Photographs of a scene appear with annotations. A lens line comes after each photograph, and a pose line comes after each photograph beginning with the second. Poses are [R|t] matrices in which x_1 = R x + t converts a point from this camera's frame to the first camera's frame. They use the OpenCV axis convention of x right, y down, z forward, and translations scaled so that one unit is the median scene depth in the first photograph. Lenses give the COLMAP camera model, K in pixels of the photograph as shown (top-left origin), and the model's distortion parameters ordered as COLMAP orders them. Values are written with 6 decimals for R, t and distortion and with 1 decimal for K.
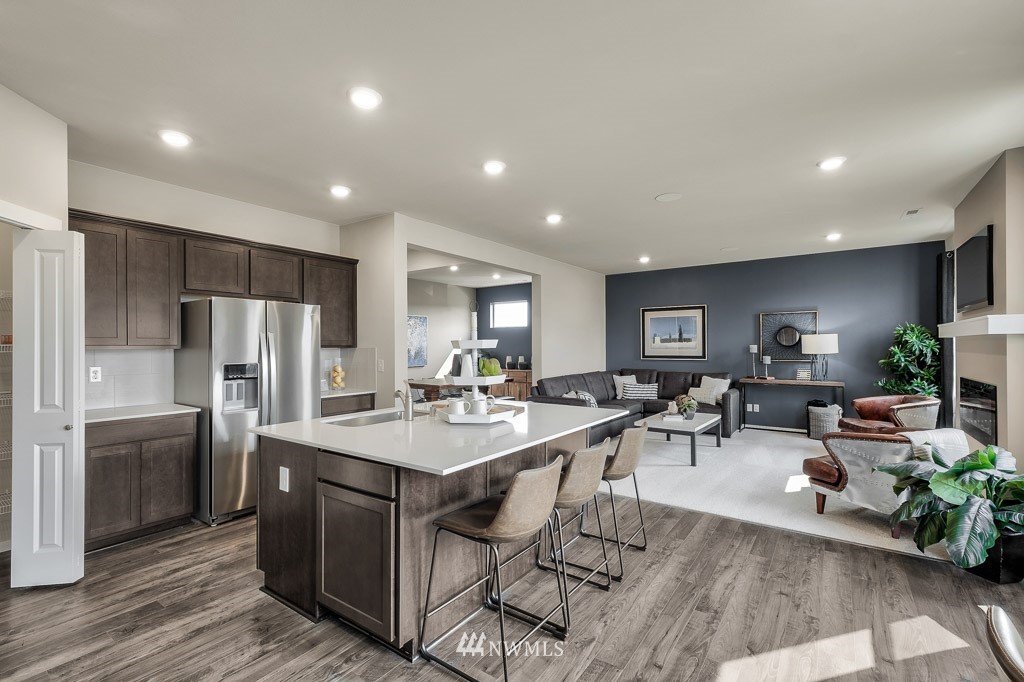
lens RADIAL K [[450.4, 0, 510.1], [0, 450.4, 345.9], [0, 0, 1]] dist [-0.000079, -0.000159]
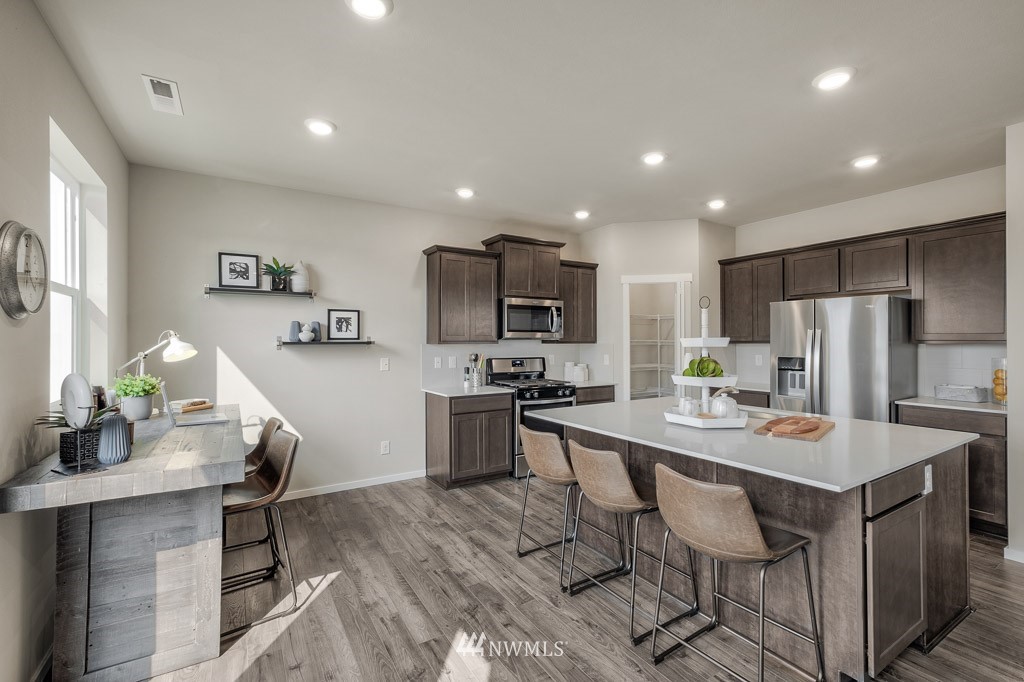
lens RADIAL K [[445.0, 0, 506.3], [0, 445.0, 340.6], [0, 0, 1]] dist [0.000265, -0.000240]
pose [[-0.394883, 0.002839, -0.918727, 0.534047], [0.006555, 0.999978, 0.000273, -0.005703], [0.918708, -0.005915, -0.394893, 0.559385]]
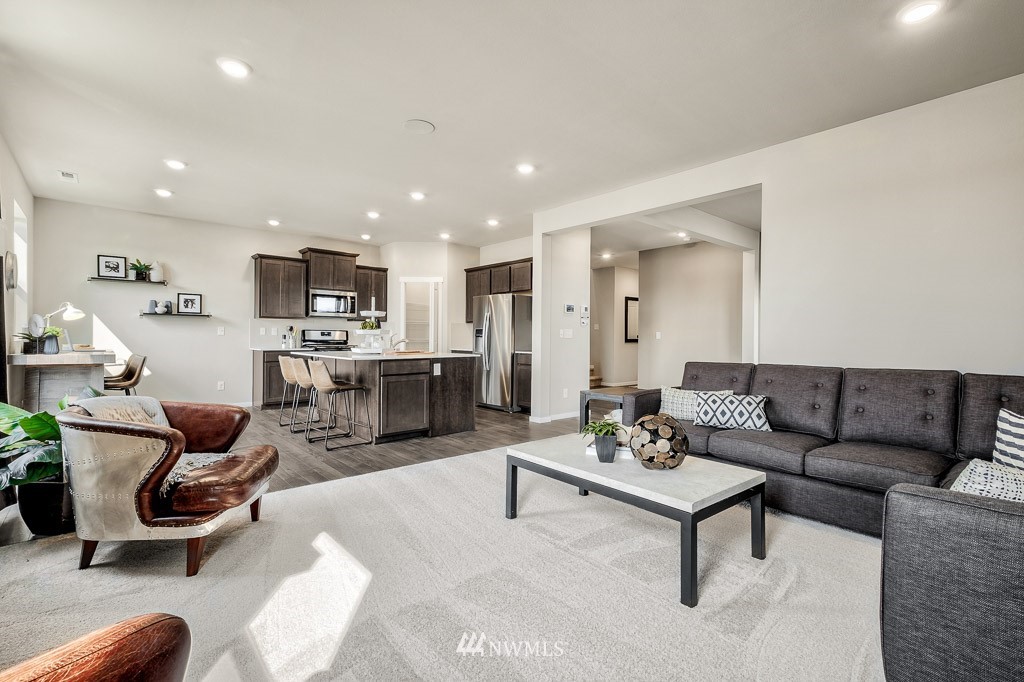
lens RADIAL K [[473.4, 0, 514.2], [0, 473.4, 338.2], [0, 0, 1]] dist [0.012254, -0.000364]
pose [[-0.237189, 0.003415, -0.971458, 0.999679], [-0.006408, 0.999967, 0.005080, 0.049919], [0.971442, 0.007430, -0.237159, 1.186614]]
